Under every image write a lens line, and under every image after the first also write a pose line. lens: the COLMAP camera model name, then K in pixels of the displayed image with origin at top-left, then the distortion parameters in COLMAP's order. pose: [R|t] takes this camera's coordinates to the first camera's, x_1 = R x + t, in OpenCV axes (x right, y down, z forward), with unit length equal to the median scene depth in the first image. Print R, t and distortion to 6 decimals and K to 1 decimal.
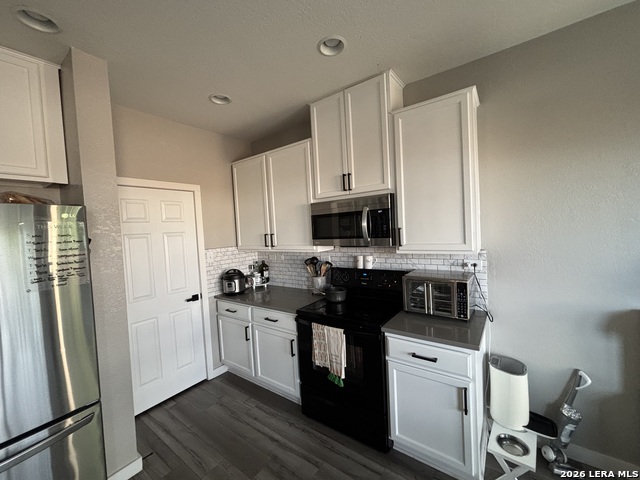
lens RADIAL K [[257.1, 0, 318.2], [0, 257.1, 238.5], [0, 0, 1]] dist [0.011220, -0.007318]
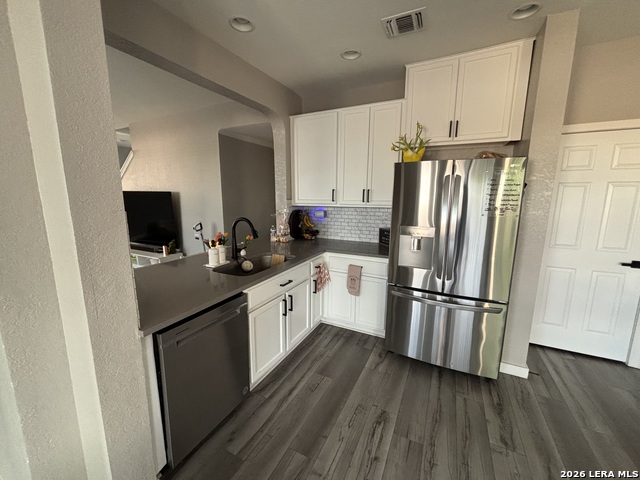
lens RADIAL K [[260.5, 0, 318.8], [0, 260.5, 238.2], [0, 0, 1]] dist [0.012529, -0.004002]
pose [[0.165114, 0.215630, -0.962414, 0.177438], [-0.048527, 0.976402, 0.210439, 0.031117], [0.985080, 0.011956, 0.171682, -0.162182]]
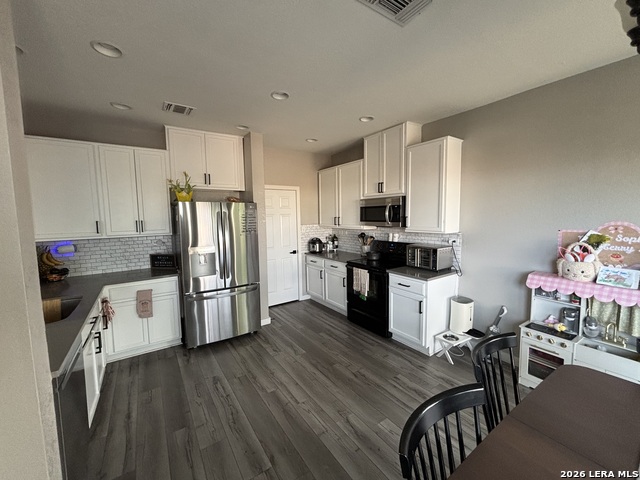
lens RADIAL K [[260.5, 0, 318.8], [0, 260.5, 238.2], [0, 0, 1]] dist [0.012529, -0.004002]
pose [[0.940728, 0.065166, -0.332842, 0.336887], [-0.044299, 0.996569, 0.069909, 0.006300], [0.336255, -0.051021, 0.940388, -0.780526]]
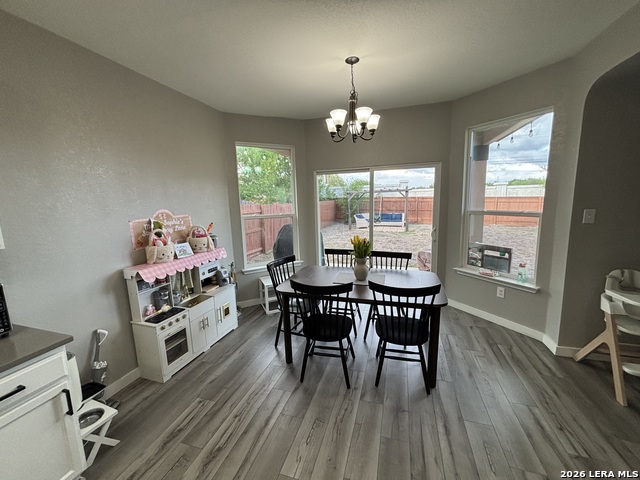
lens RADIAL K [[260.5, 0, 318.8], [0, 260.5, 238.2], [0, 0, 1]] dist [0.012529, -0.004002]
pose [[-0.328008, -0.081801, 0.941127, -0.389708], [0.080159, 0.990241, 0.114007, 0.014563], [-0.941268, 0.112835, -0.318249, 0.277937]]
